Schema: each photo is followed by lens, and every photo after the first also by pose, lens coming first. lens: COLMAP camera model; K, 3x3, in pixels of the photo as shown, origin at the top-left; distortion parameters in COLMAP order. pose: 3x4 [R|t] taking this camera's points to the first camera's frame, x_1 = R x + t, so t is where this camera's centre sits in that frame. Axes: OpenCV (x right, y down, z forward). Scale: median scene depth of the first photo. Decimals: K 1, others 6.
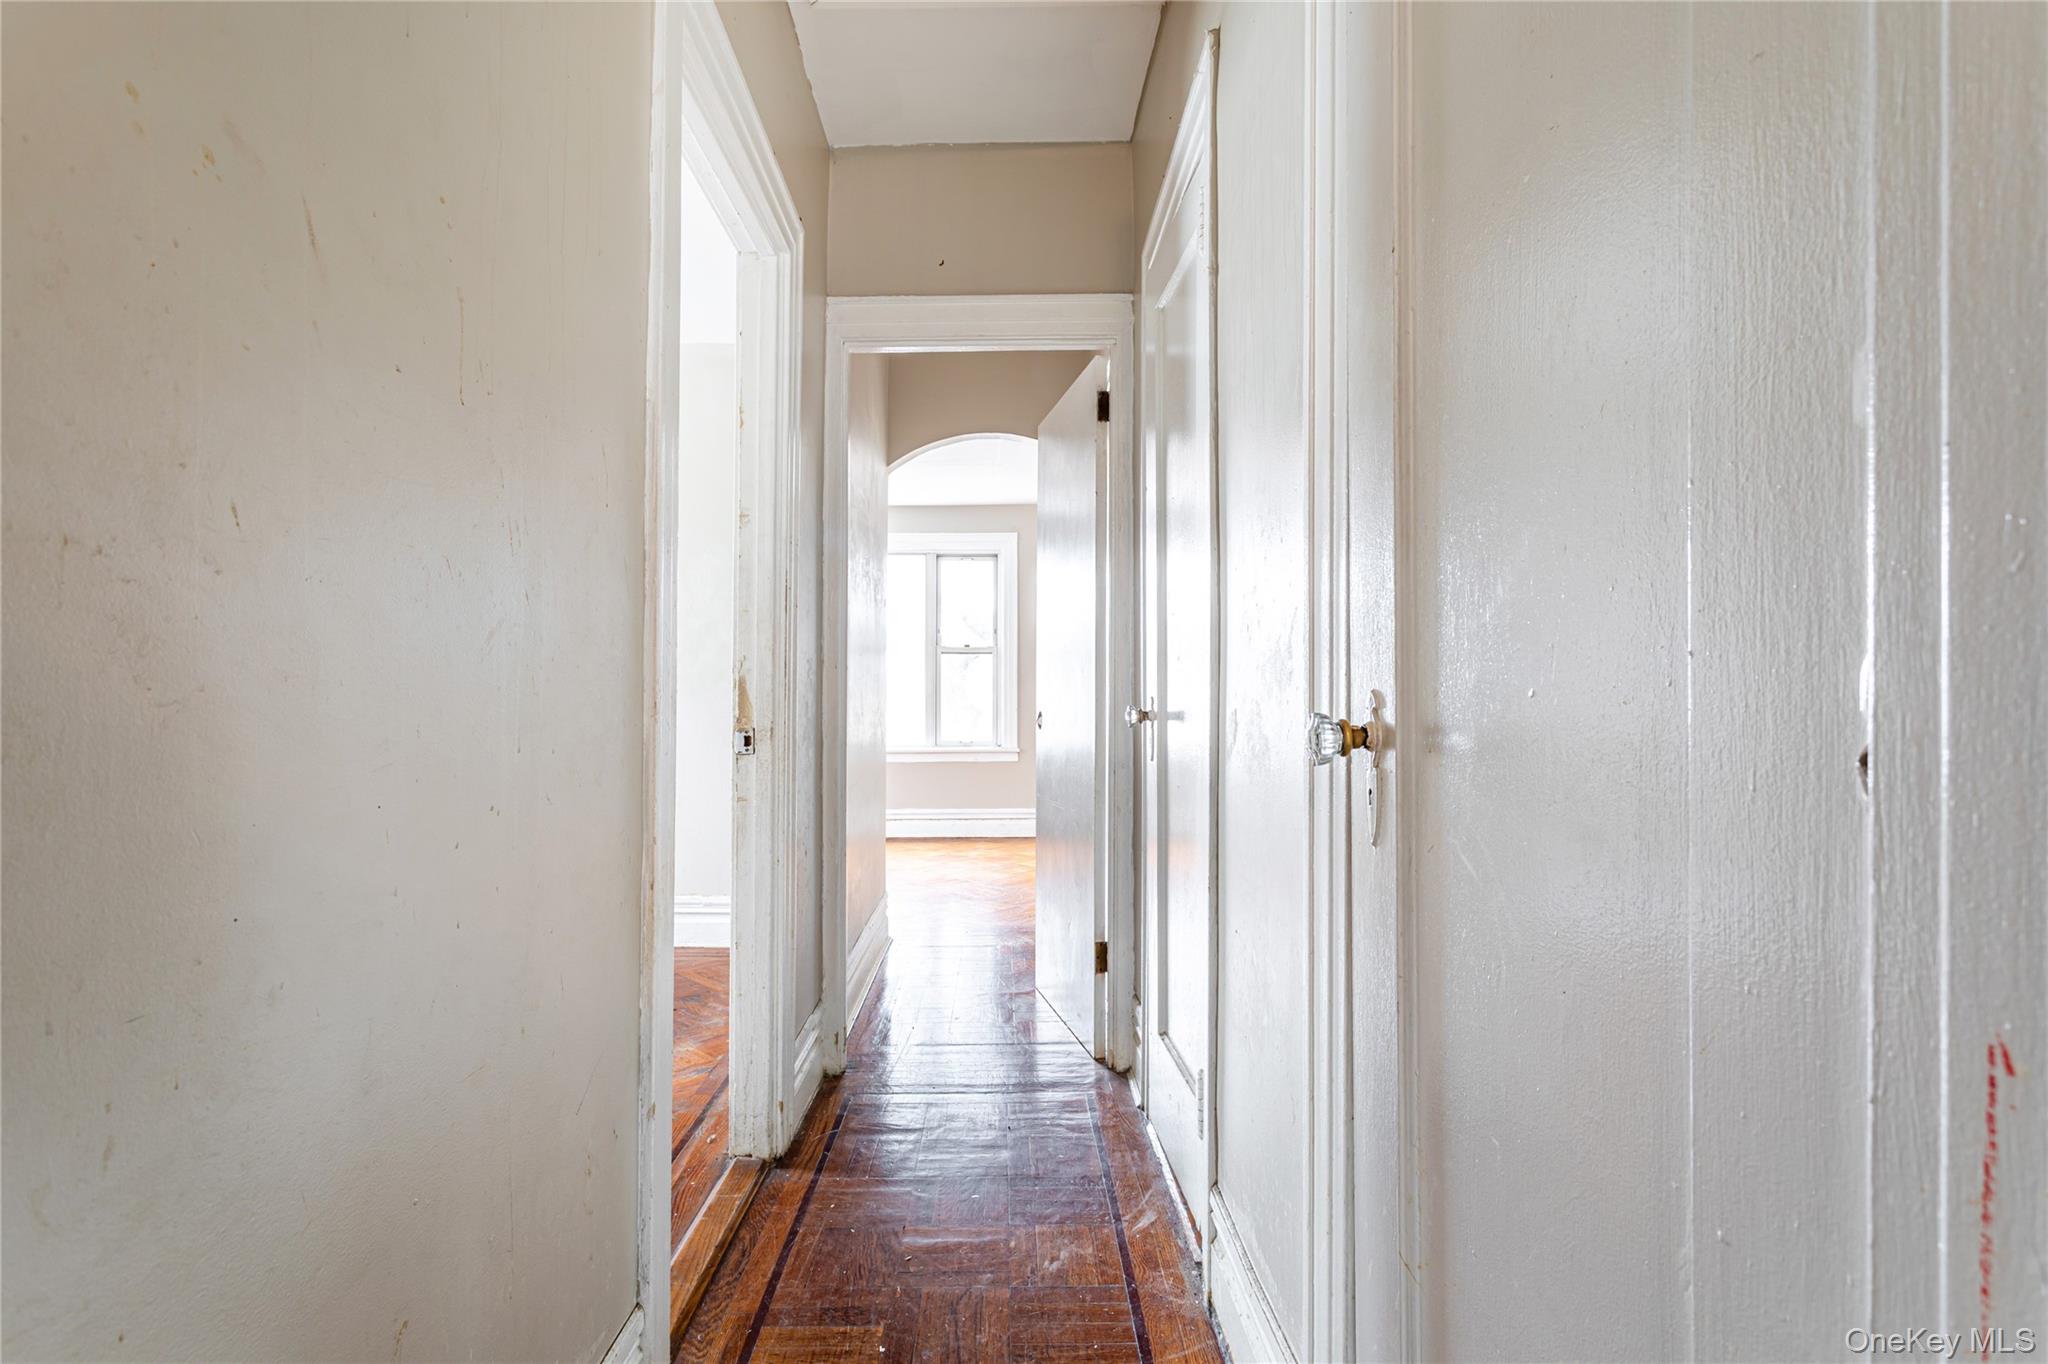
lens RADIAL K [[985.8, 0, 1020.7], [0, 985.8, 687.2], [0, 0, 1]] dist [-0.001732, 0.000854]
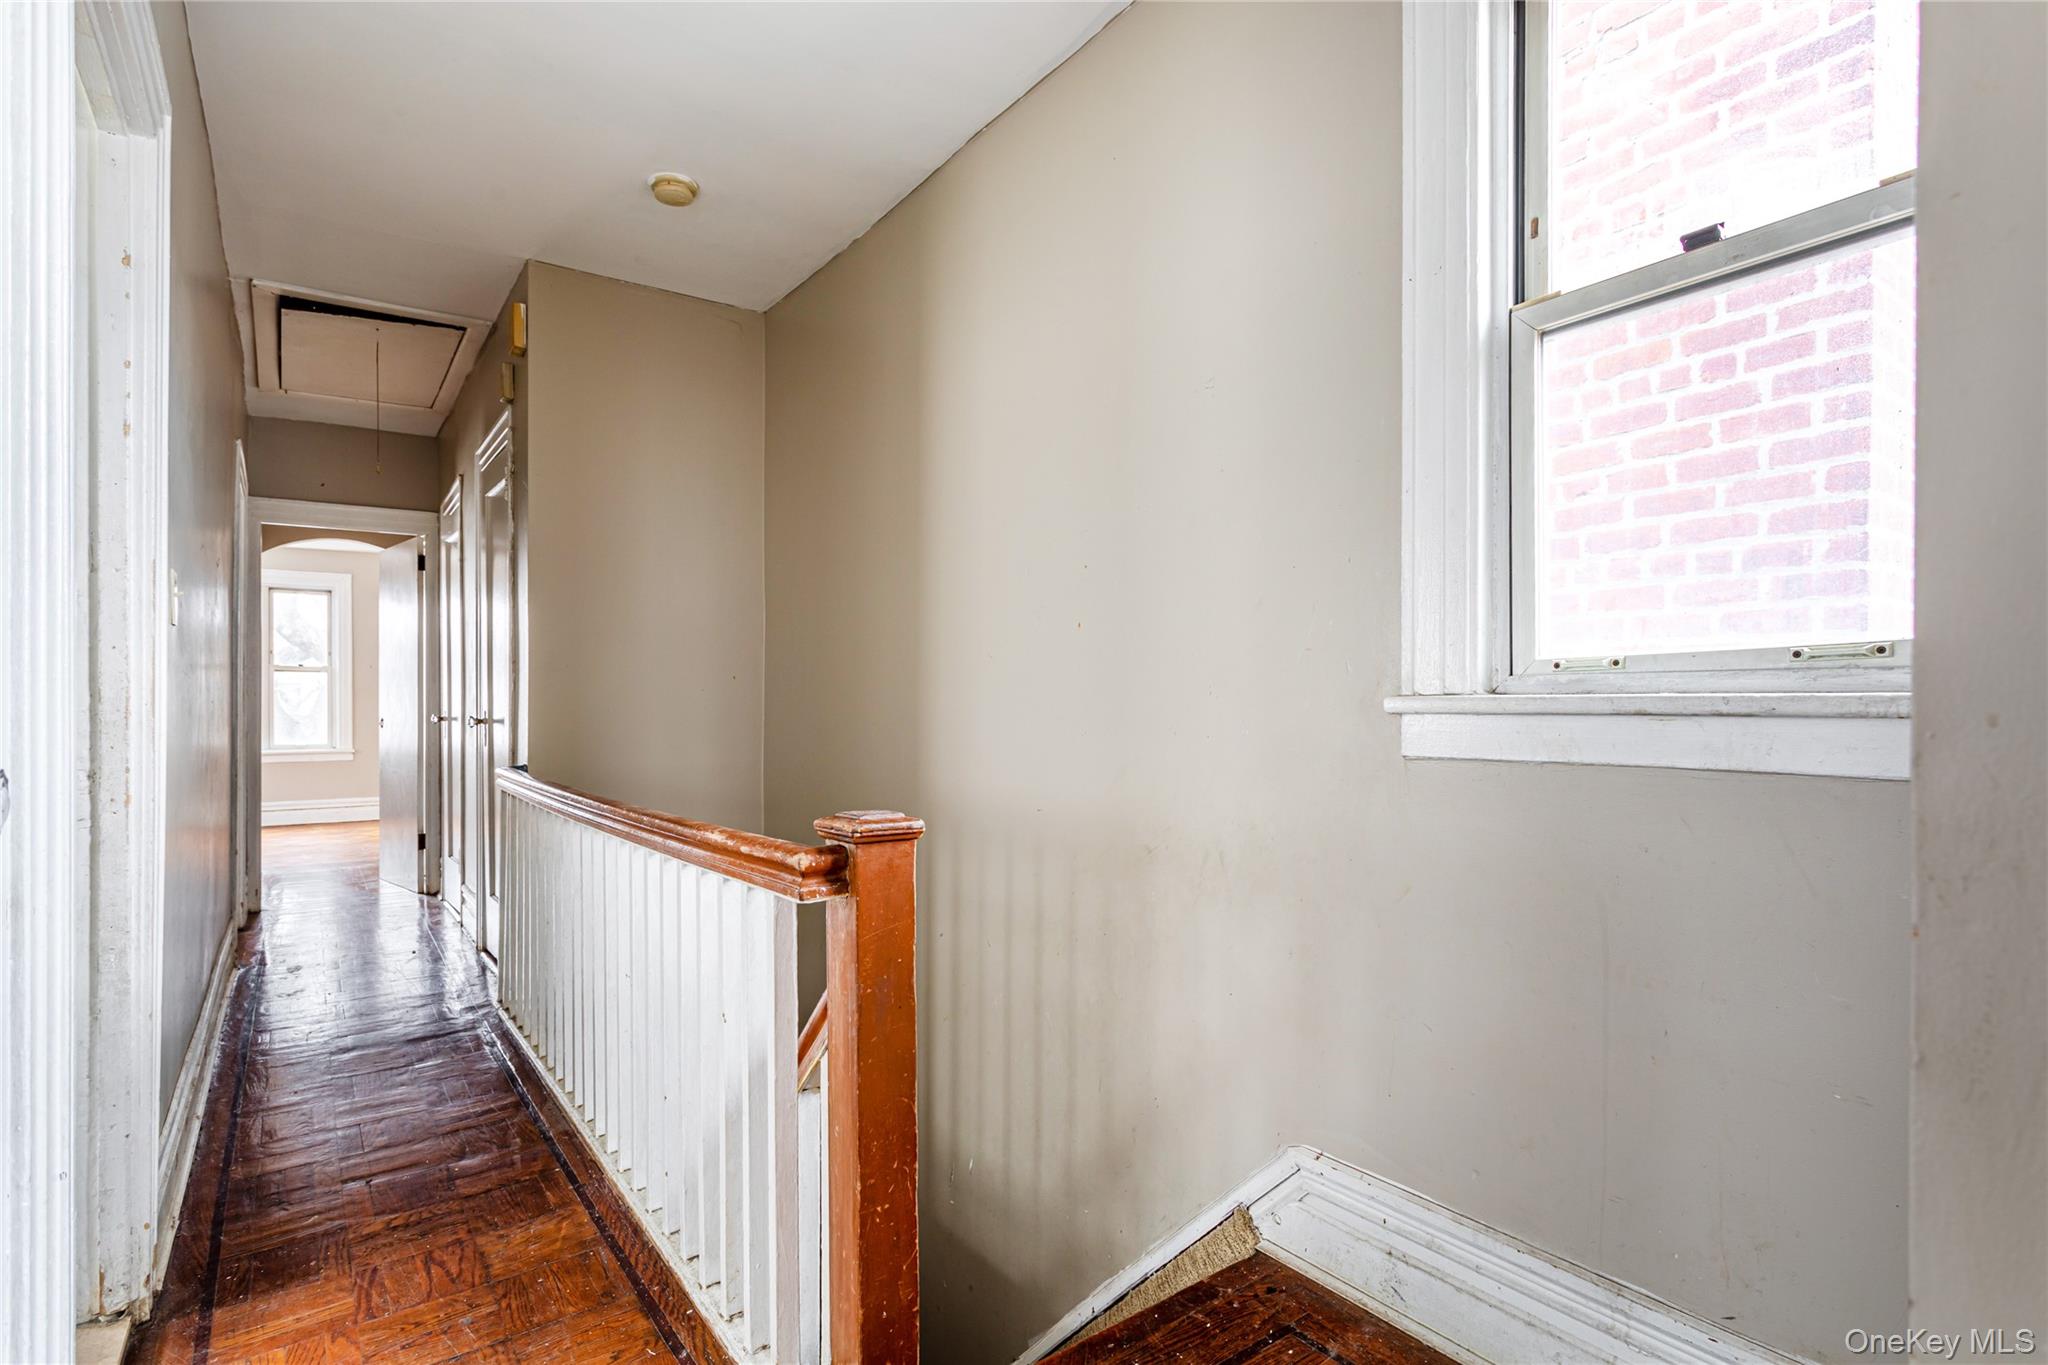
lens RADIAL K [[985.8, 0, 1025.0], [0, 985.8, 696.6], [0, 0, 1]] dist [-0.001732, 0.000854]
pose [[0.817739, -0.004210, 0.575573, -0.066909], [0.001233, 0.999984, 0.005561, -0.027730], [-0.575588, -0.003838, 0.817731, -1.344457]]
